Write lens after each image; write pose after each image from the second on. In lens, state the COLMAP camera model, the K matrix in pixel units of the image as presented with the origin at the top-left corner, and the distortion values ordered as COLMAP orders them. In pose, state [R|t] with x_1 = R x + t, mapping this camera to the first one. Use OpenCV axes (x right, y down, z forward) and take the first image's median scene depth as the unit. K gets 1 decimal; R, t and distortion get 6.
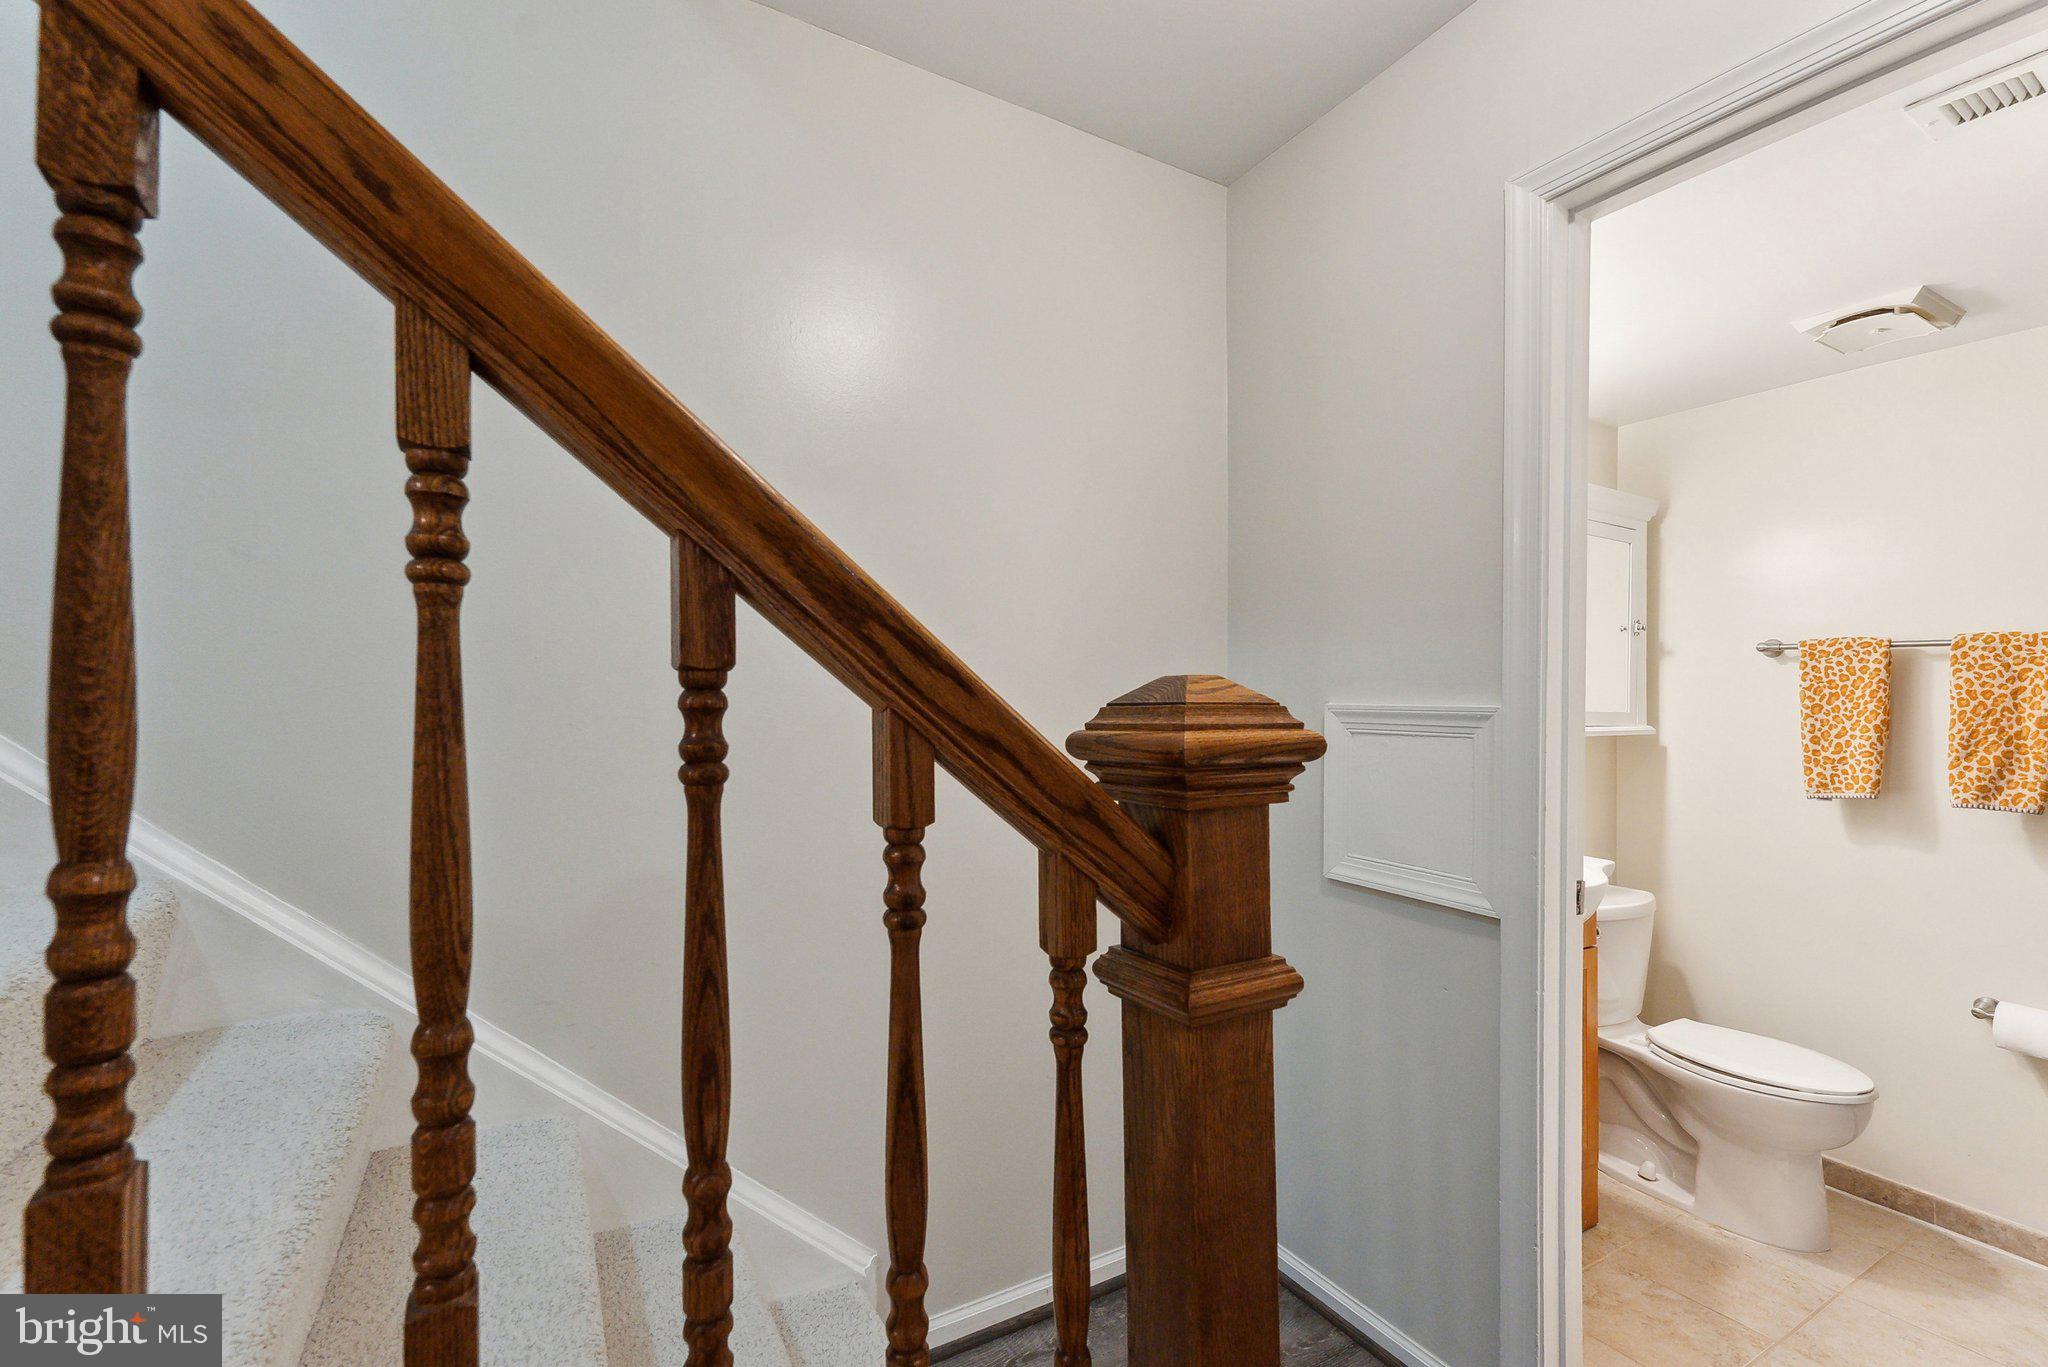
lens RADIAL K [[871.1, 0, 1025.2], [0, 871.1, 689.4], [0, 0, 1]] dist [0.001235, 0.000628]
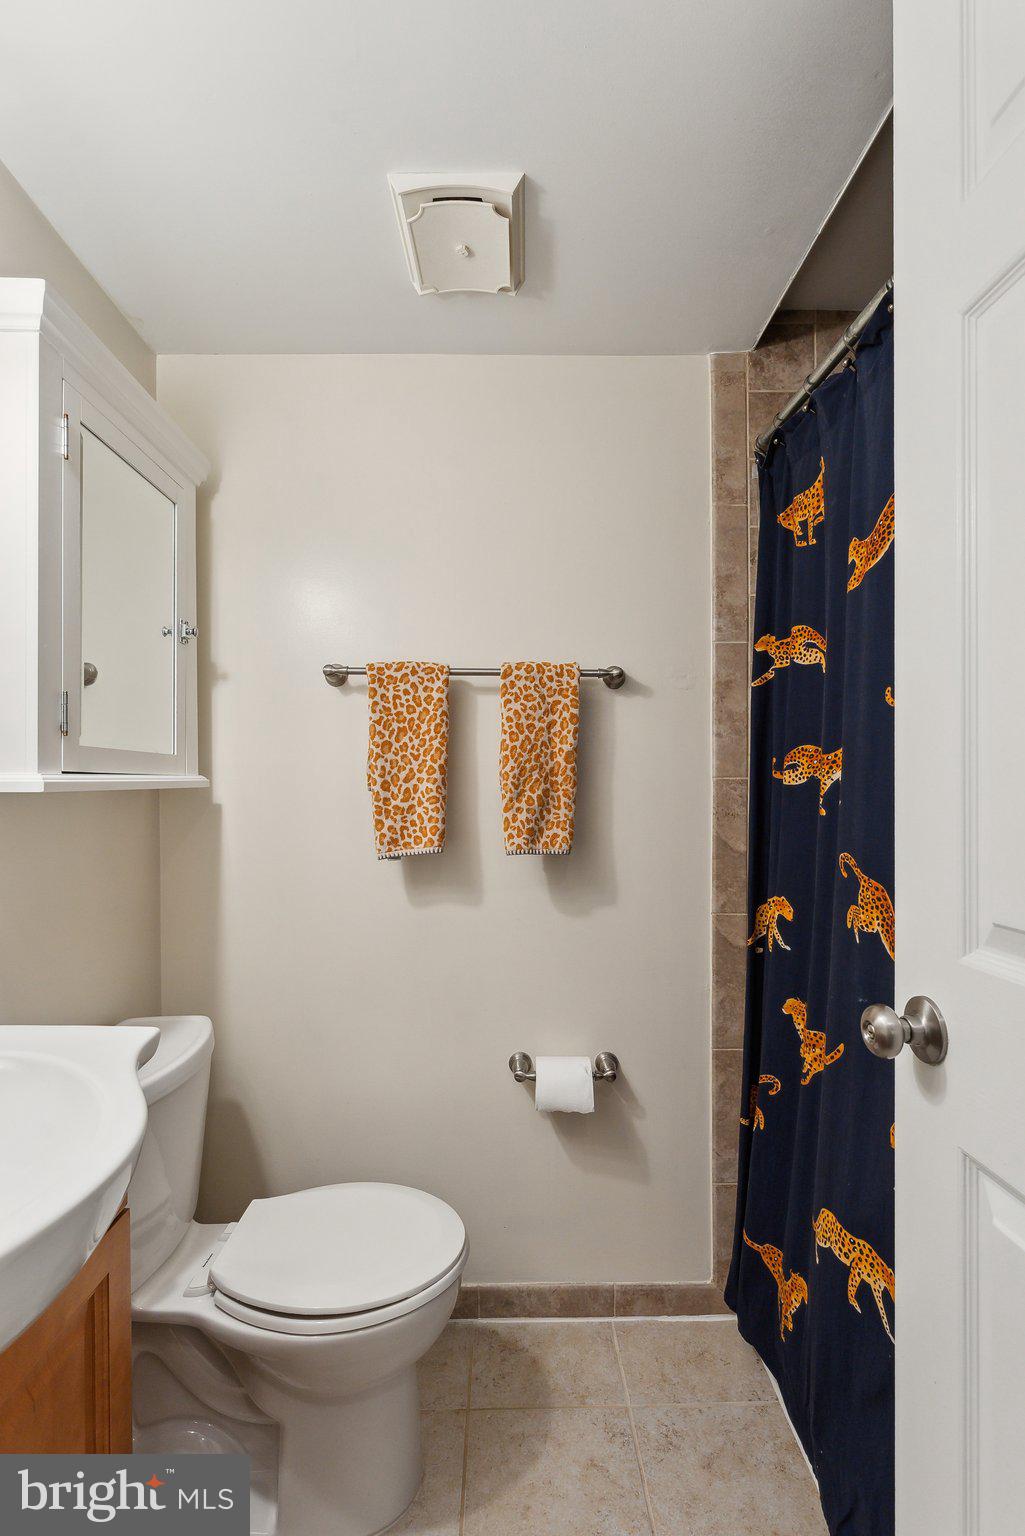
lens RADIAL K [[724.6, 0, 509.0], [0, 724.6, 774.3], [0, 0, 1]] dist [0.000584, -0.000249]
pose [[0.497637, -0.007548, 0.867353, 0.400703], [0.004668, 0.999971, 0.006024, 0.045900], [-0.867373, 0.001051, 0.497658, 0.594939]]
